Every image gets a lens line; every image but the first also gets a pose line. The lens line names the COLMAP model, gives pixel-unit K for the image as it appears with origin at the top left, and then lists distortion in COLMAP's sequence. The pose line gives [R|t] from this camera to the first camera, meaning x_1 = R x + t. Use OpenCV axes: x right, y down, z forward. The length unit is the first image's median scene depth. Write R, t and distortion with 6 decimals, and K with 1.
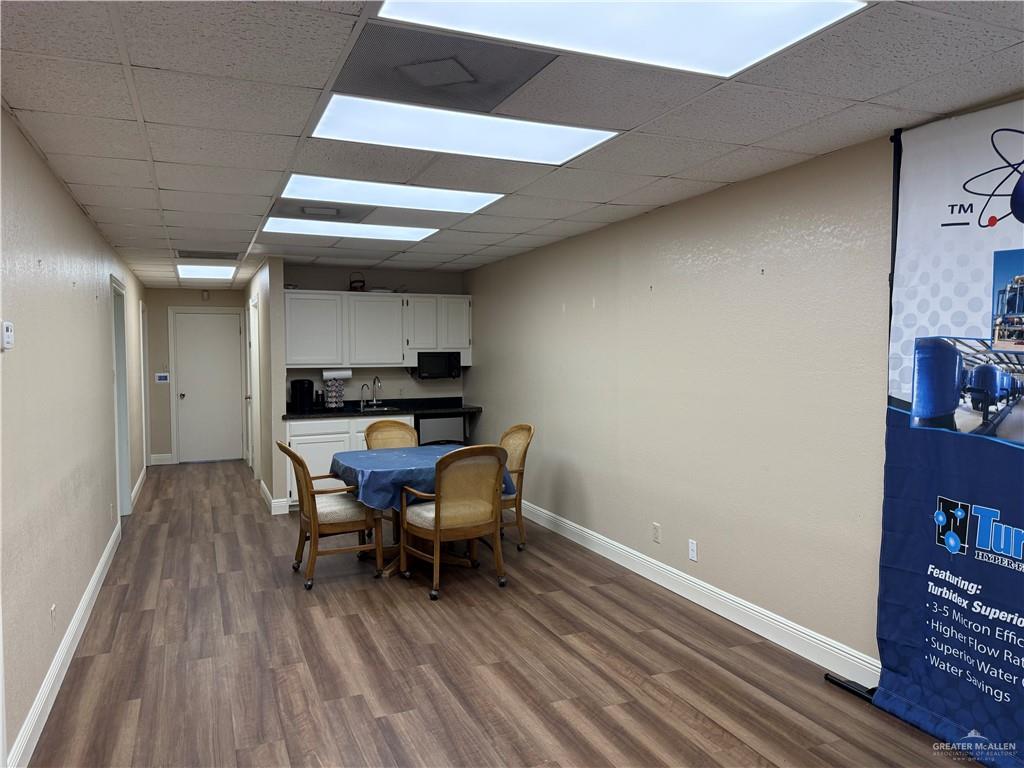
lens RADIAL K [[748.8, 0, 527.2], [0, 748.8, 390.3], [0, 0, 1]] dist [0.025970, -0.006460]
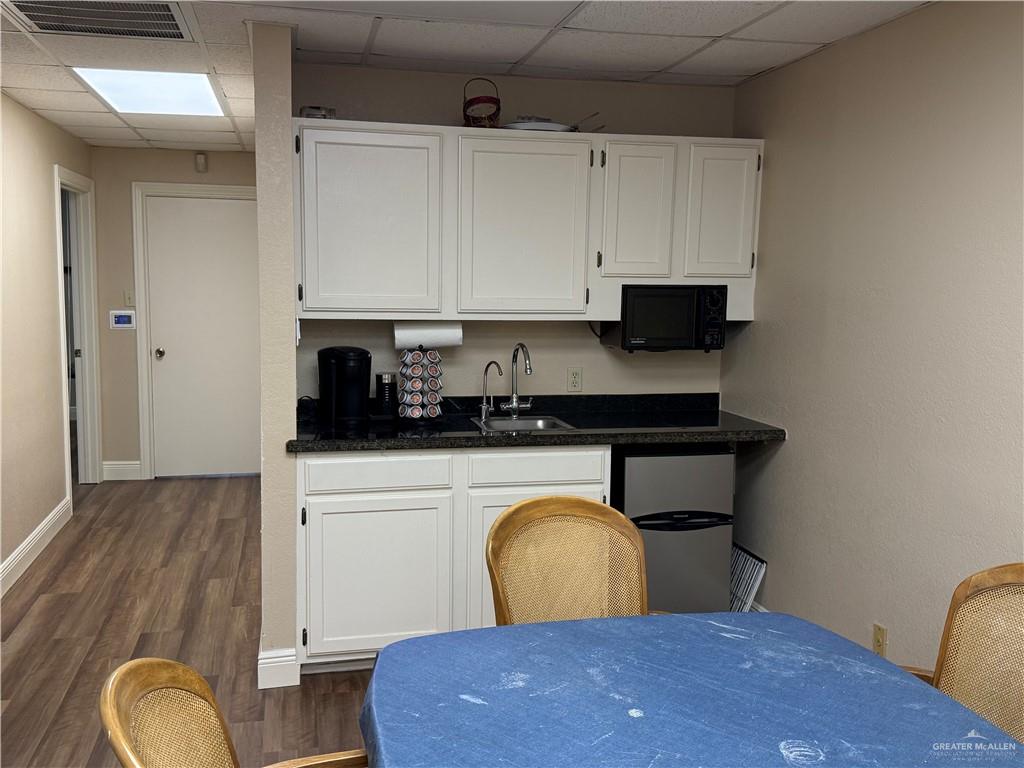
lens RADIAL K [[984.4, 0, 512.0], [0, 984.4, 384.0], [0, 0, 1]] dist [0.215771, -0.364598]
pose [[0.980317, 0.039810, -0.193374, -0.104711], [-0.028408, 0.997710, 0.061383, -0.030169], [0.195375, -0.054681, 0.979203, 0.488718]]
